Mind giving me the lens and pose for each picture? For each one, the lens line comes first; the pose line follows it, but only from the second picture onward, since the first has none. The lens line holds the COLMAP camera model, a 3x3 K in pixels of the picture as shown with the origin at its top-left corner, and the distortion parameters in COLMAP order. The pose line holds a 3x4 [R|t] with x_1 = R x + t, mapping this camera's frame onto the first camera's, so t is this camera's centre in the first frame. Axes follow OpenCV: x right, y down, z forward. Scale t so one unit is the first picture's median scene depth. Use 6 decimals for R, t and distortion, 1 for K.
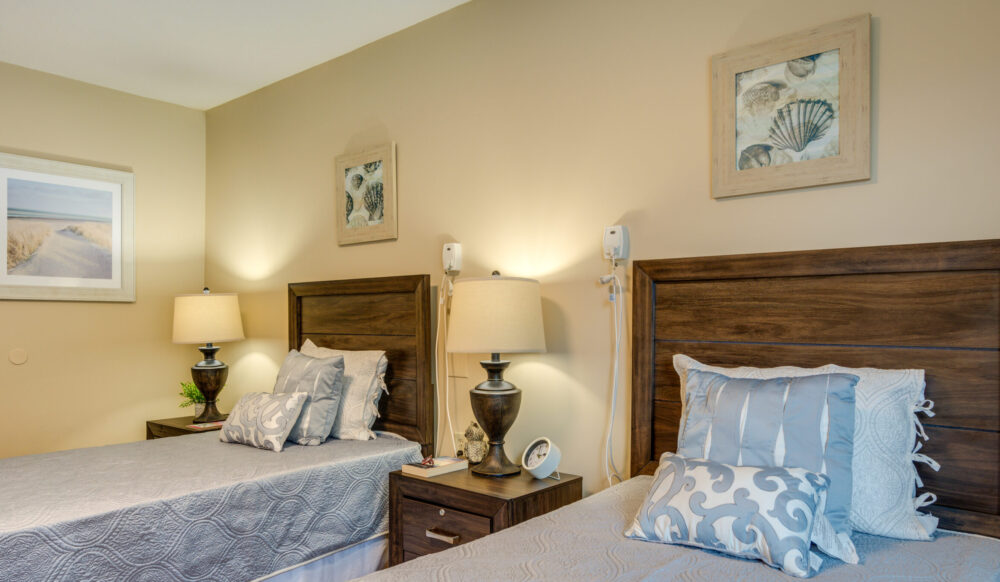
lens RADIAL K [[670.0, 0, 505.4], [0, 670.0, 322.0], [0, 0, 1]] dist [0.007811, 0.001109]
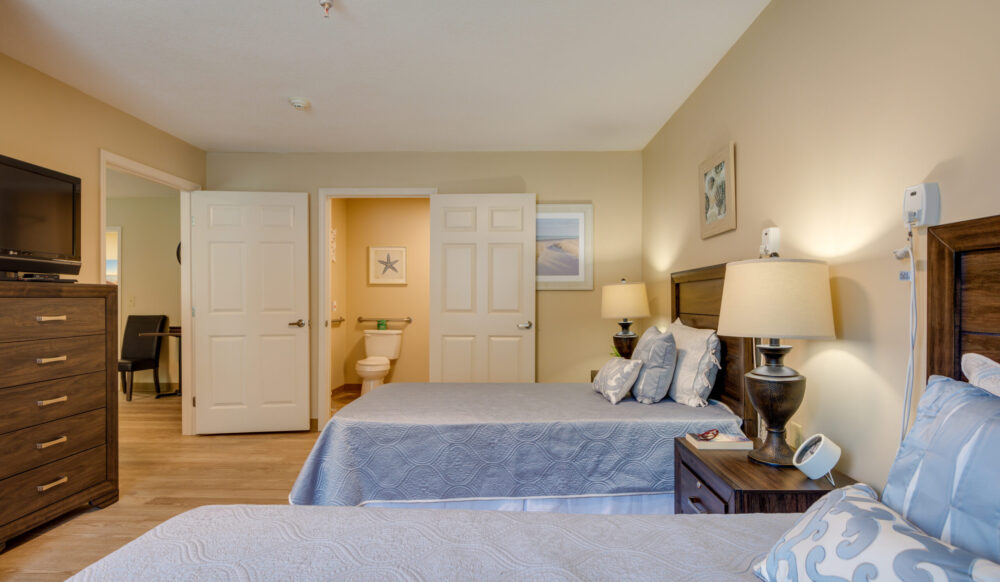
lens RADIAL K [[497.7, 0, 517.5], [0, 497.7, 304.1], [0, 0, 1]] dist [0.000962, -0.000845]
pose [[0.647229, 0.003291, -0.762288, 0.292389], [-0.000516, 0.999992, 0.003879, -0.004444], [0.762295, -0.002118, 0.647226, 0.248517]]
